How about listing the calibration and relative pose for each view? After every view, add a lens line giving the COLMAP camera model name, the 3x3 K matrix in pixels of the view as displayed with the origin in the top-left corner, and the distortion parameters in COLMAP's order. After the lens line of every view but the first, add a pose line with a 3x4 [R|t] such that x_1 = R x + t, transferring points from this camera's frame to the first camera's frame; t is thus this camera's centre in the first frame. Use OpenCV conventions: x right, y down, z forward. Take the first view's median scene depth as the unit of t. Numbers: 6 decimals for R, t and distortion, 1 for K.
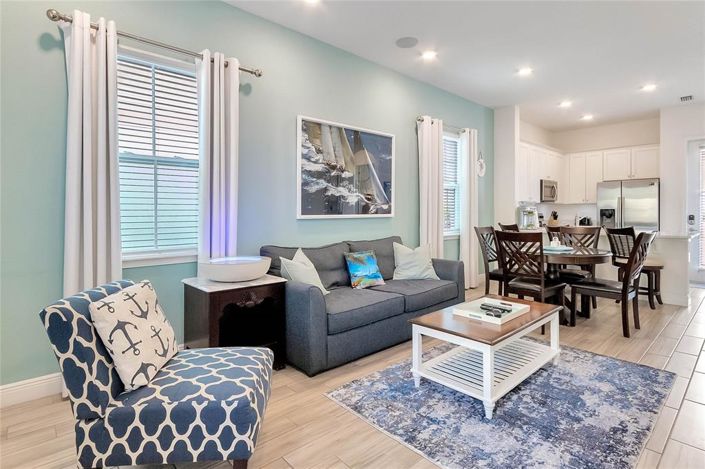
lens RADIAL K [[360.4, 0, 346.8], [0, 360.4, 213.1], [0, 0, 1]] dist [-0.004590, -0.001921]
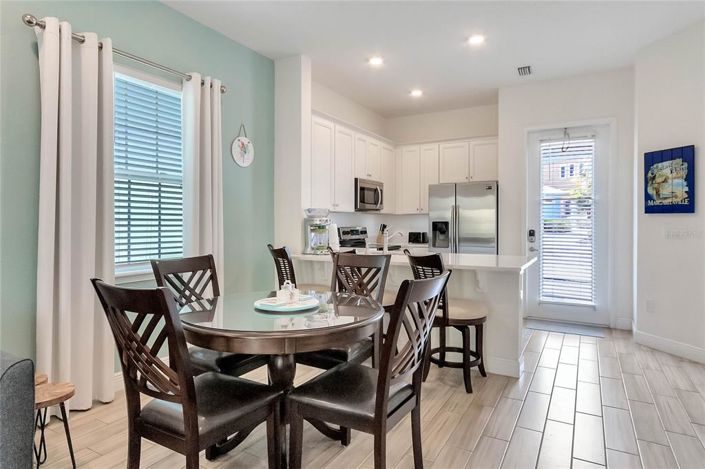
lens RADIAL K [[420.9, 0, 351.5], [0, 420.9, 221.4], [0, 0, 1]] dist [-0.008121, 0.002022]
pose [[0.944208, 0.002490, 0.329340, 0.446716], [-0.000680, 0.999984, -0.005610, -0.009956], [-0.329349, 0.005073, 0.944195, 0.413442]]
